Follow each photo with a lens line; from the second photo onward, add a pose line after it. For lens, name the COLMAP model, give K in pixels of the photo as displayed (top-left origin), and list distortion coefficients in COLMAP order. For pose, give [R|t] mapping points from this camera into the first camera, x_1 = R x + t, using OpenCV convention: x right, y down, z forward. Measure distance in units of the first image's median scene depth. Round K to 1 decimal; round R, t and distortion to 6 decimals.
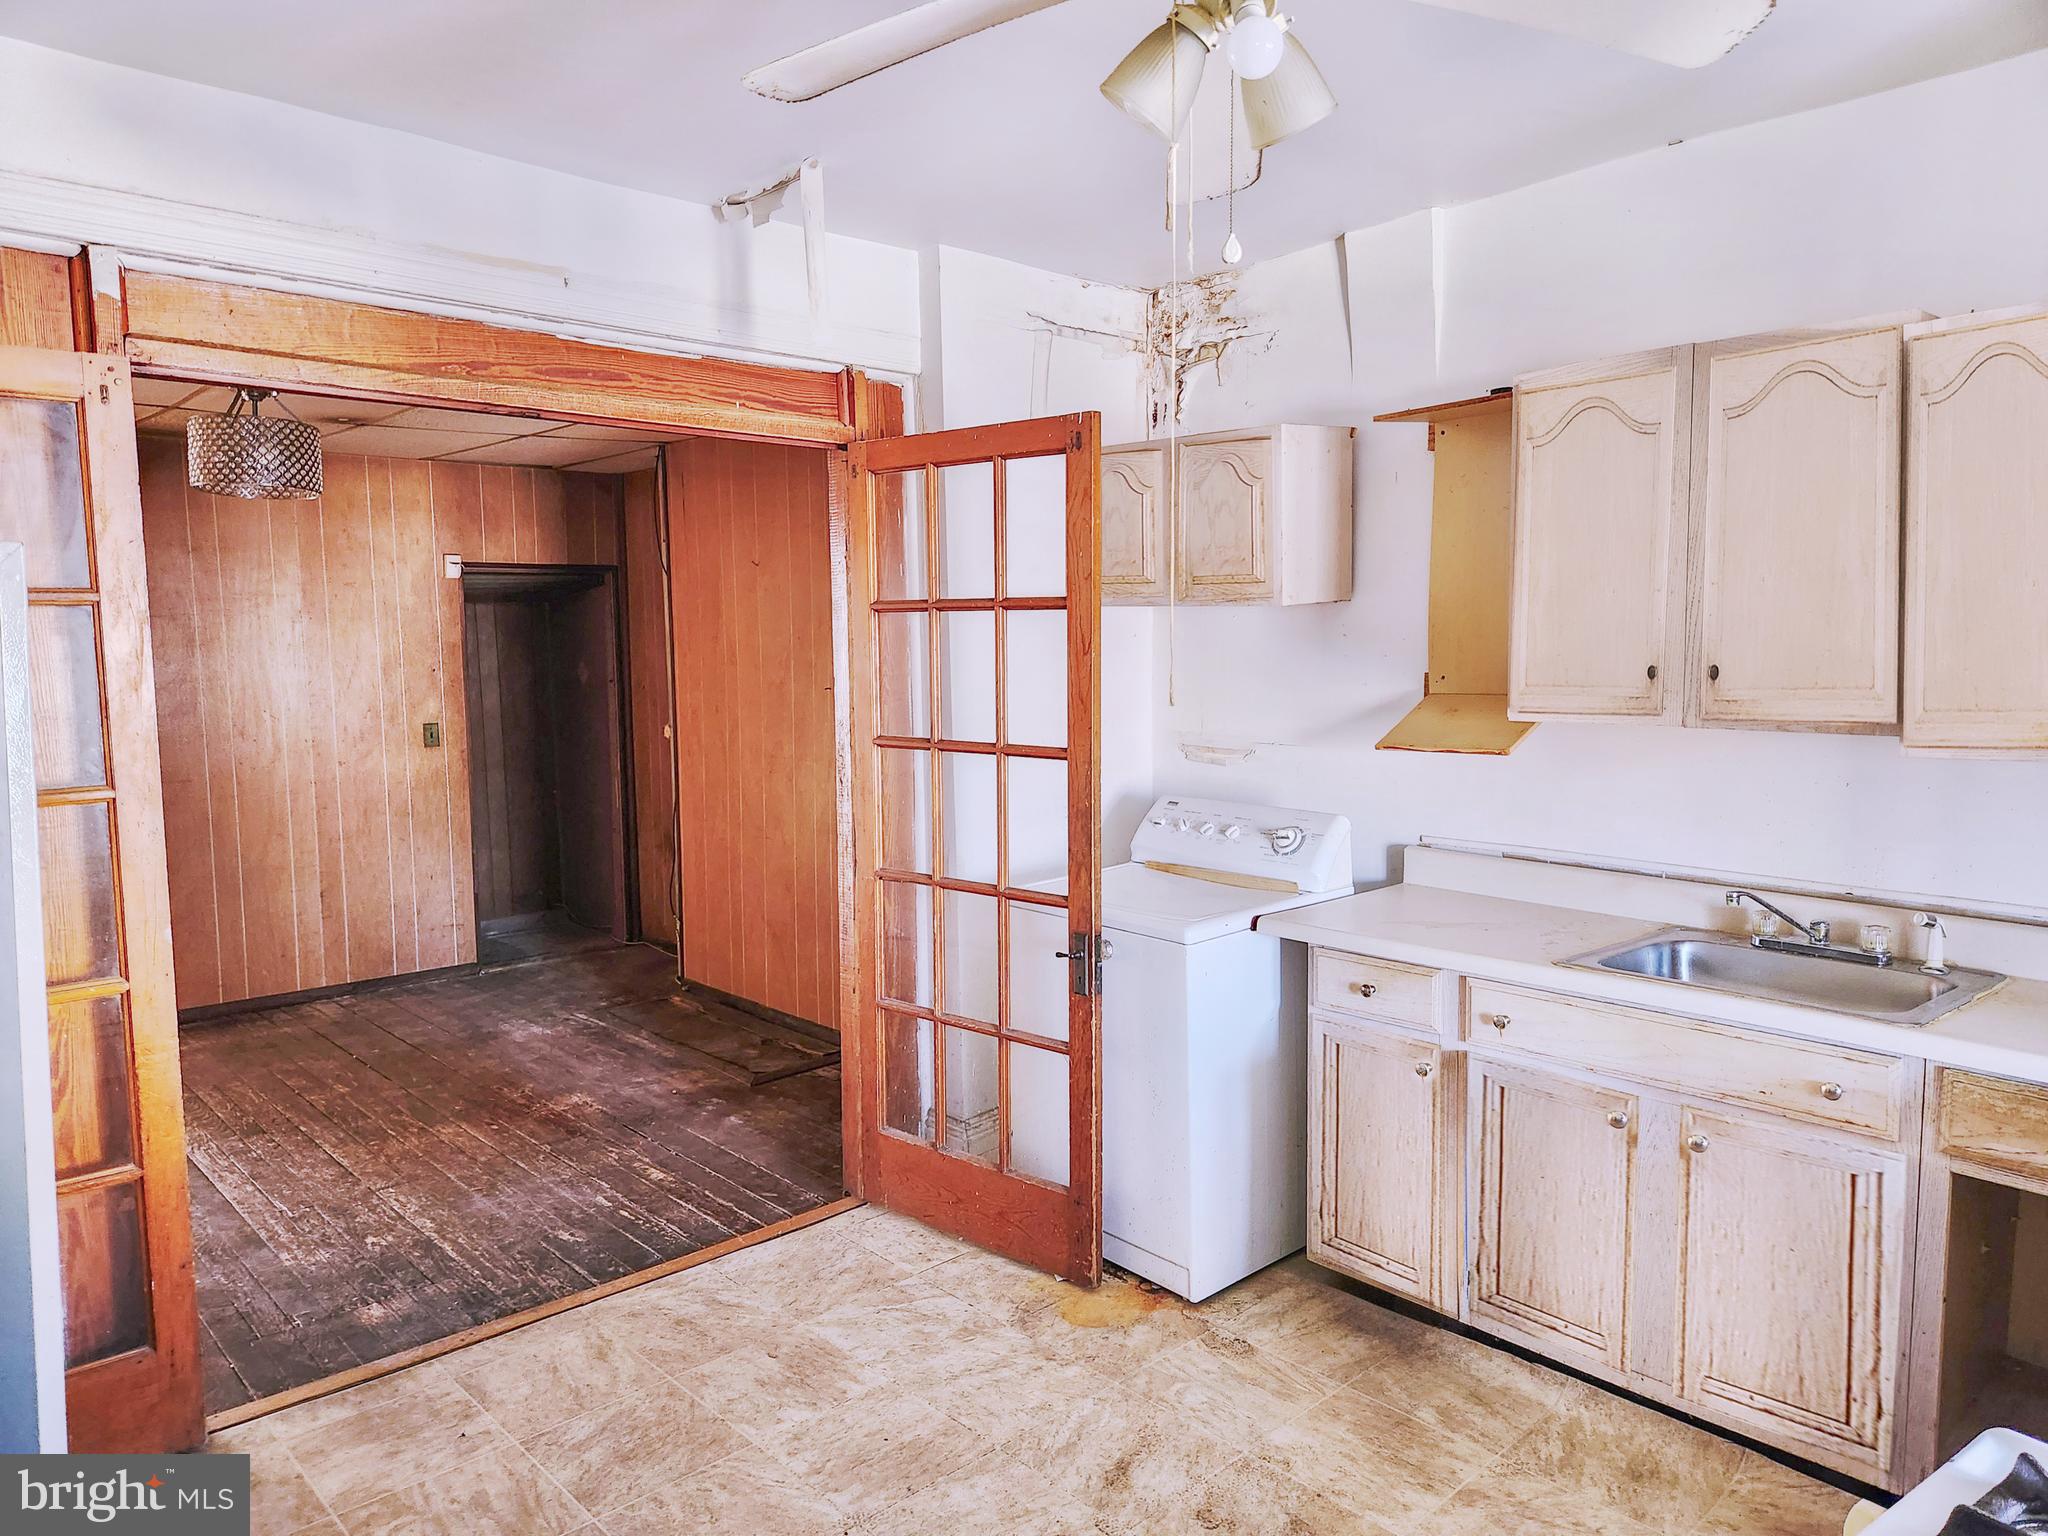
lens RADIAL K [[1376.8, 0, 1036.9], [0, 1376.8, 771.7], [0, 0, 1]] dist [0.066138, -0.059647]
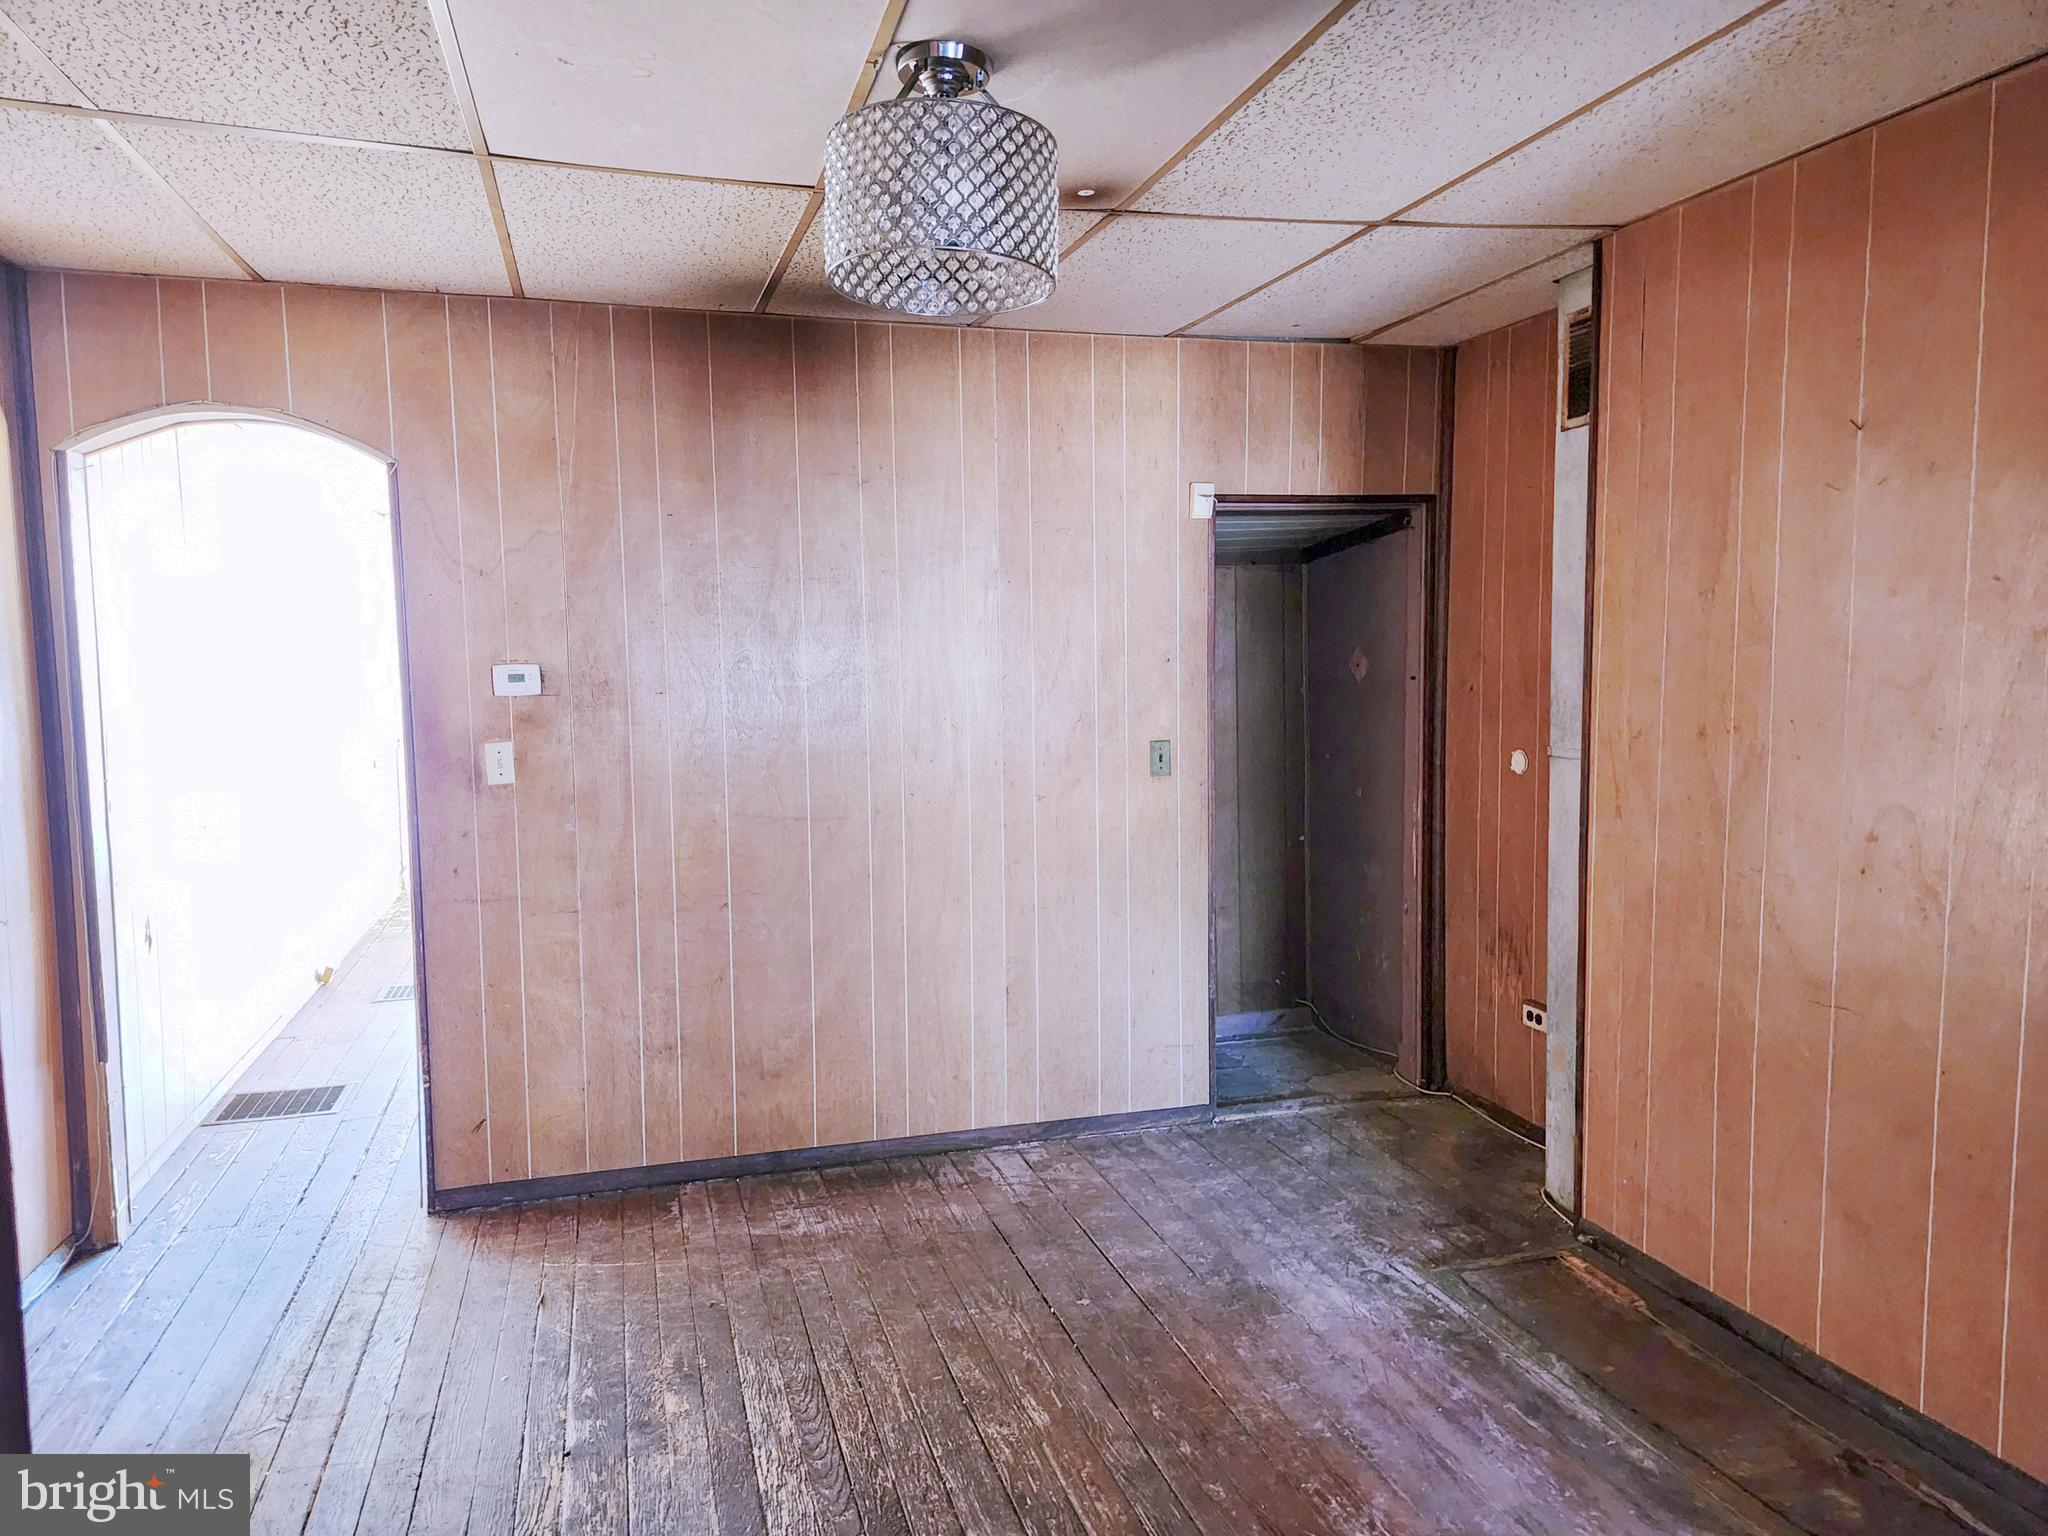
lens RADIAL K [[1395.4, 0, 1060.1], [0, 1395.4, 772.6], [0, 0, 1]] dist [0.051060, -0.001948]
pose [[0.909452, 0.036864, -0.414171, -0.221175], [-0.037576, 0.999273, 0.006431, -0.023786], [0.414107, 0.009714, 0.910176, 0.408359]]
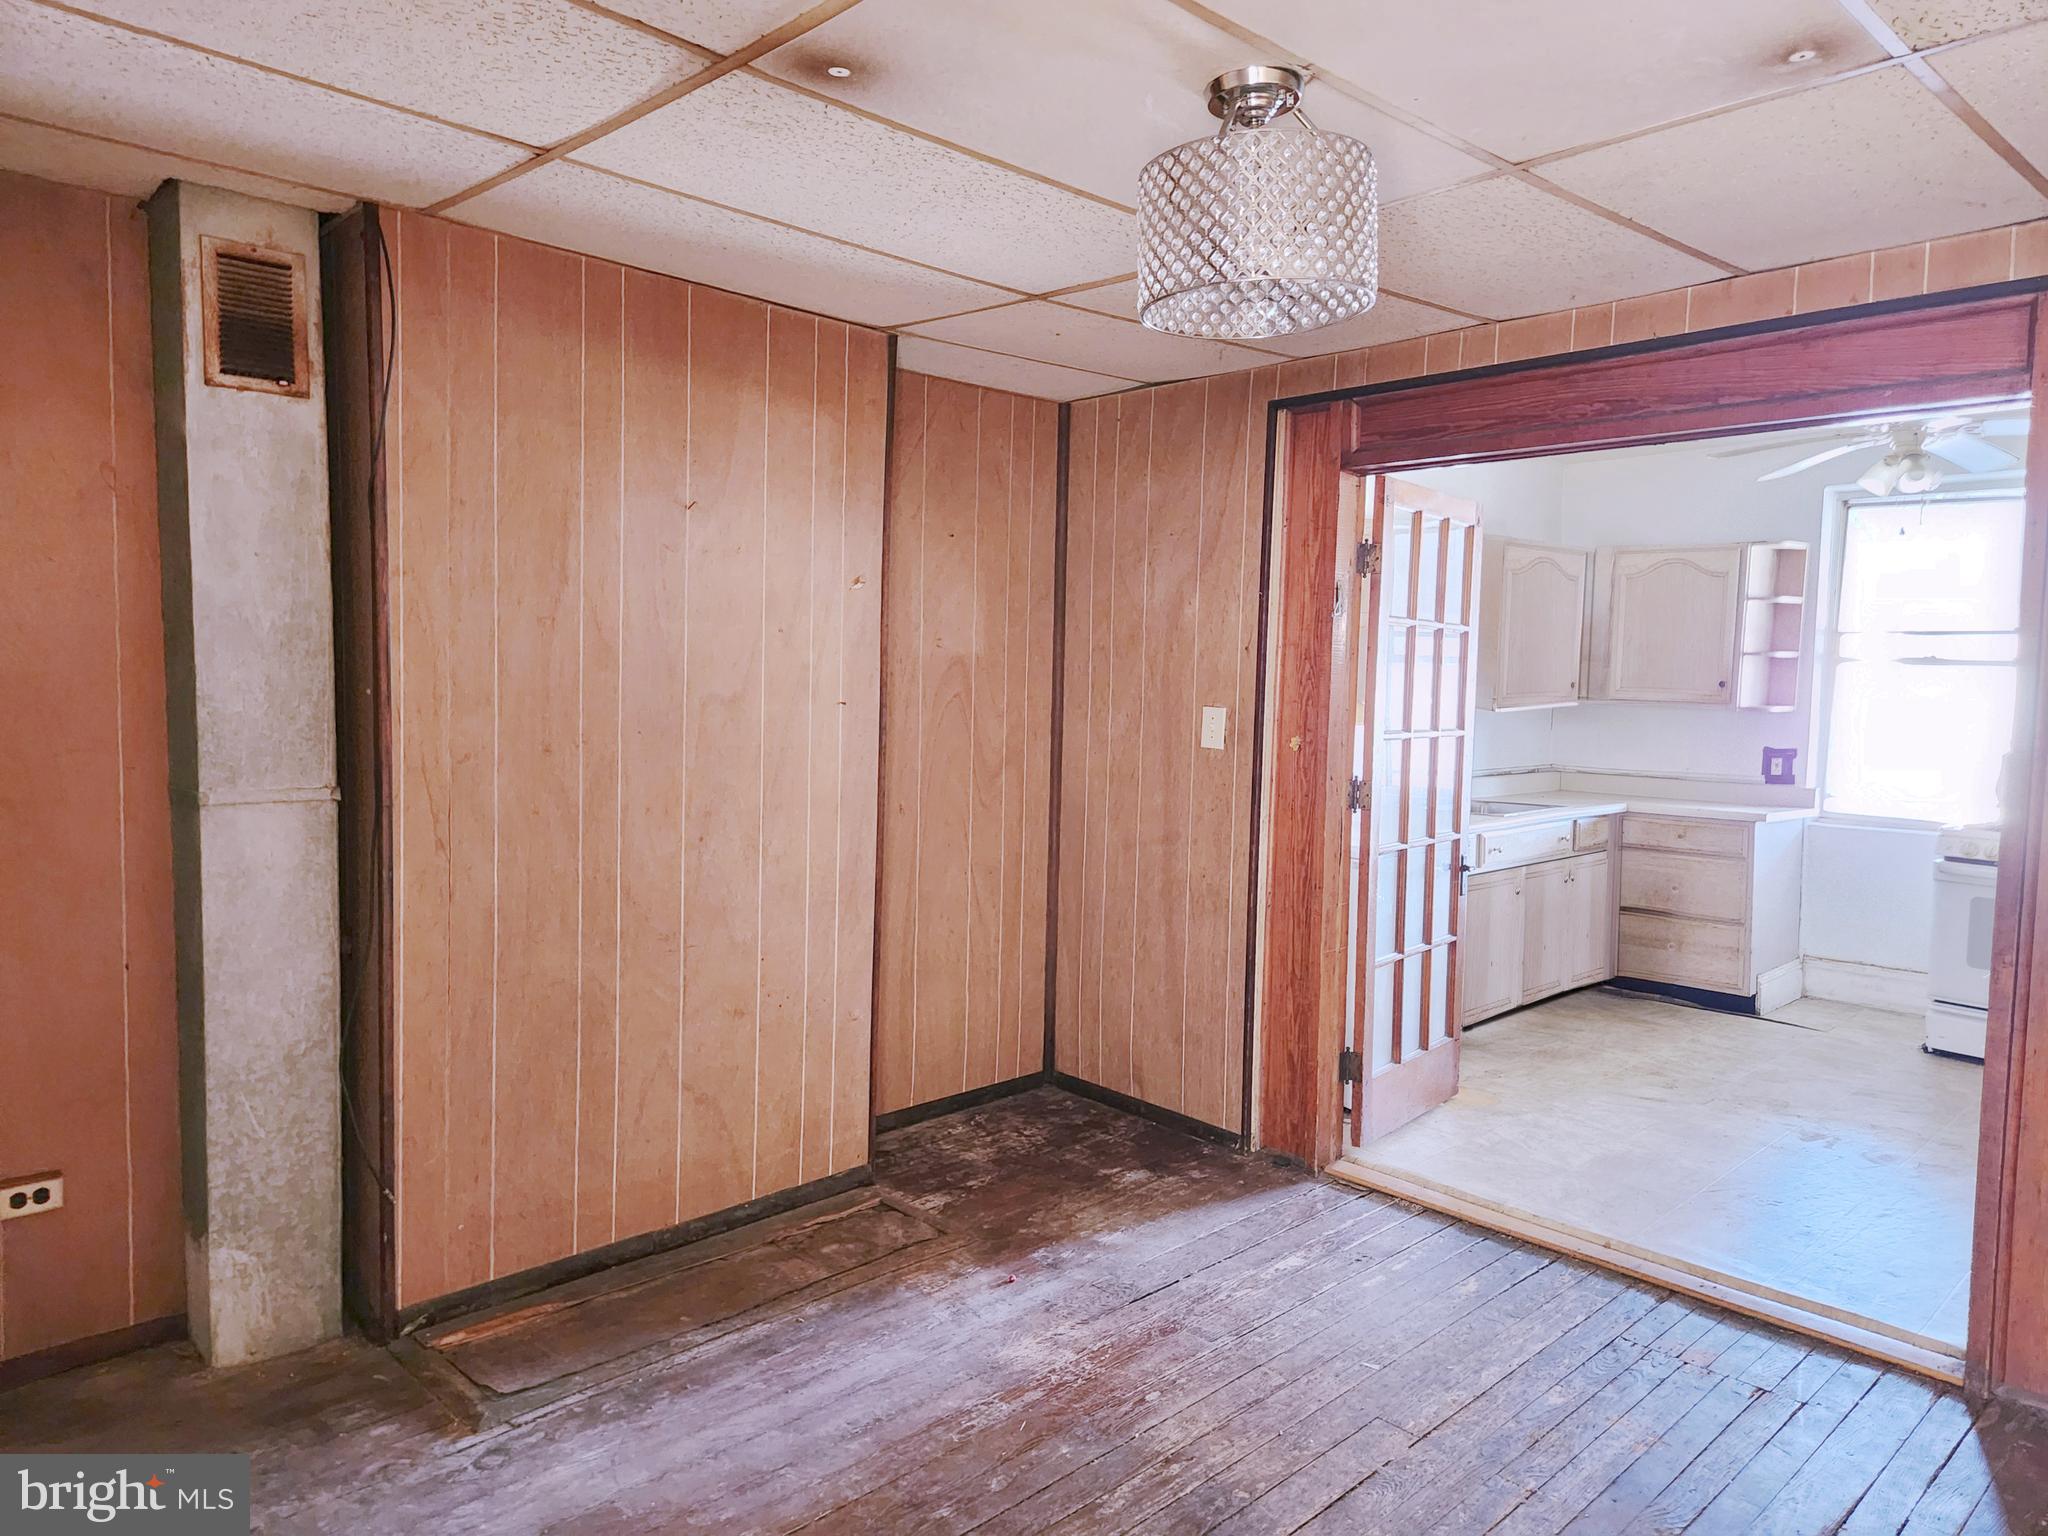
lens RADIAL K [[1411.9, 0, 995.0], [0, 1411.9, 774.1], [0, 0, 1]] dist [0.030173, -0.002661]
pose [[-0.031446, -0.063054, 0.997515, -0.761221], [0.079678, 0.994674, 0.065386, -0.055218], [-0.996325, 0.081536, -0.026255, 0.800959]]
